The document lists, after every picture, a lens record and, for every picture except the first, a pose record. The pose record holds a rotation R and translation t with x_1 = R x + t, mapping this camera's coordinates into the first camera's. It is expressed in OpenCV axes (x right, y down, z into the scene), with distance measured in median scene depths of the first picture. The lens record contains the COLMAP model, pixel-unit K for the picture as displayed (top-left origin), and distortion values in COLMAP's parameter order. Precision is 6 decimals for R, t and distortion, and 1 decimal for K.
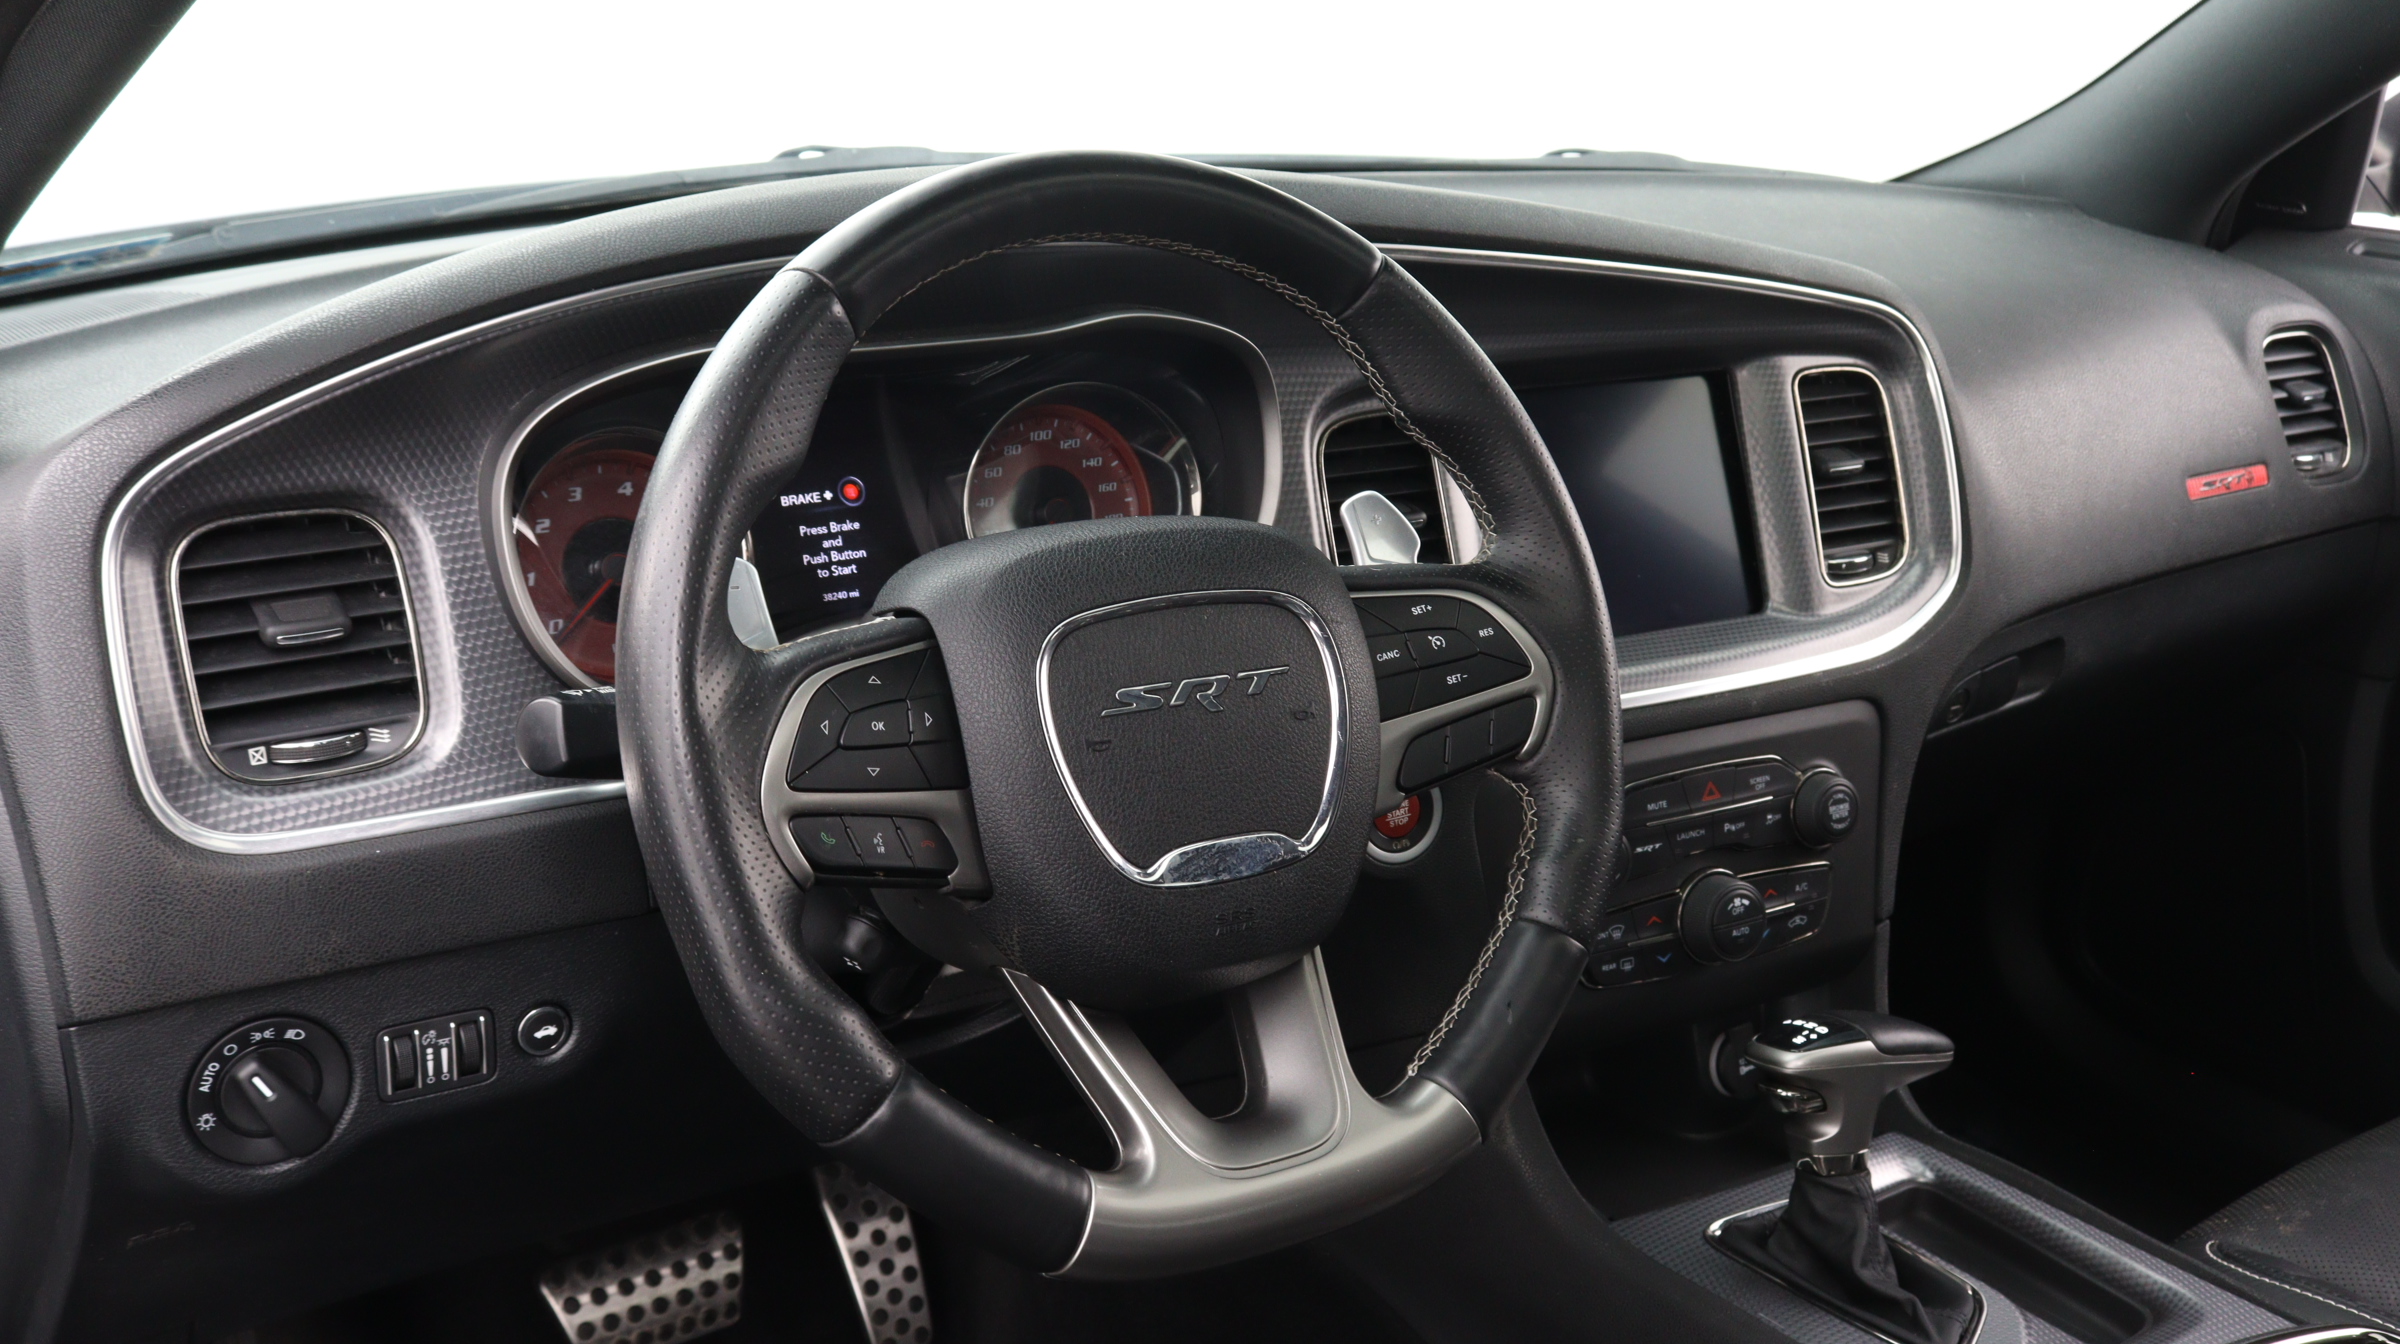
lens RADIAL K [[2775.9, 0, 1212.2], [0, 2775.9, 680.8], [0, 0, 1]] dist [0.056421, 0.000000]
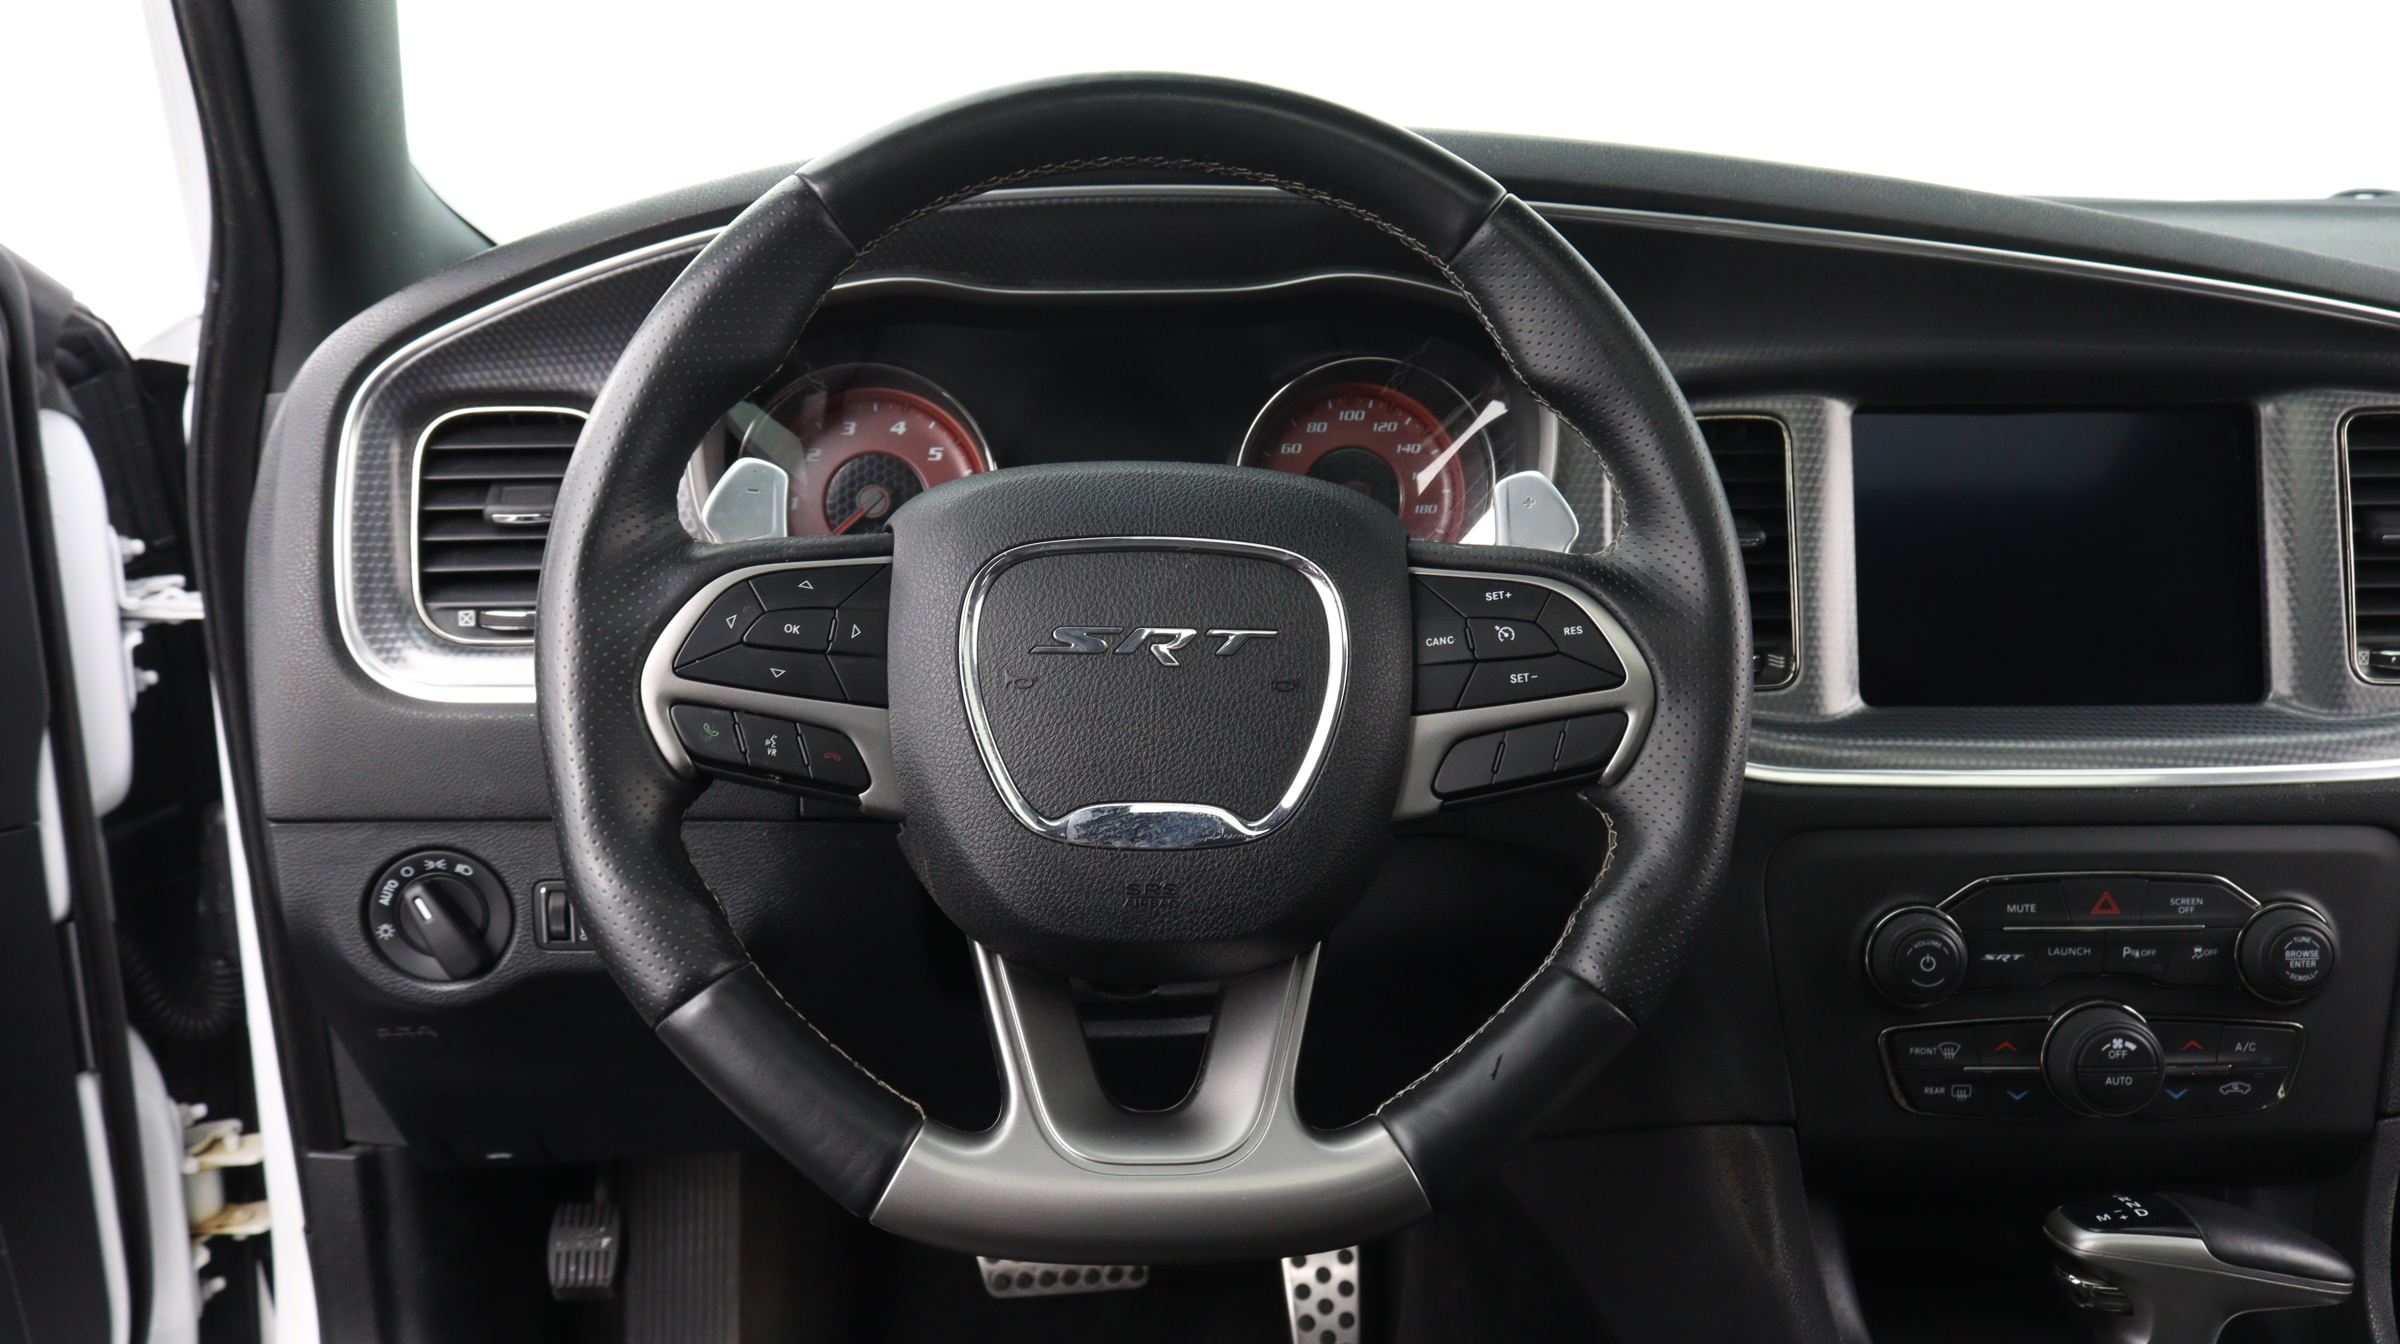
lens RADIAL K [[2504.7, 0, 1203.4], [0, 2504.7, 649.0], [0, 0, 1]] dist [0.010609, 0.000000]
pose [[0.836014, 0.099020, -0.539700, 0.426818], [-0.131819, 0.991021, -0.022367, 0.021044], [0.532640, 0.089841, 0.841560, 0.287135]]
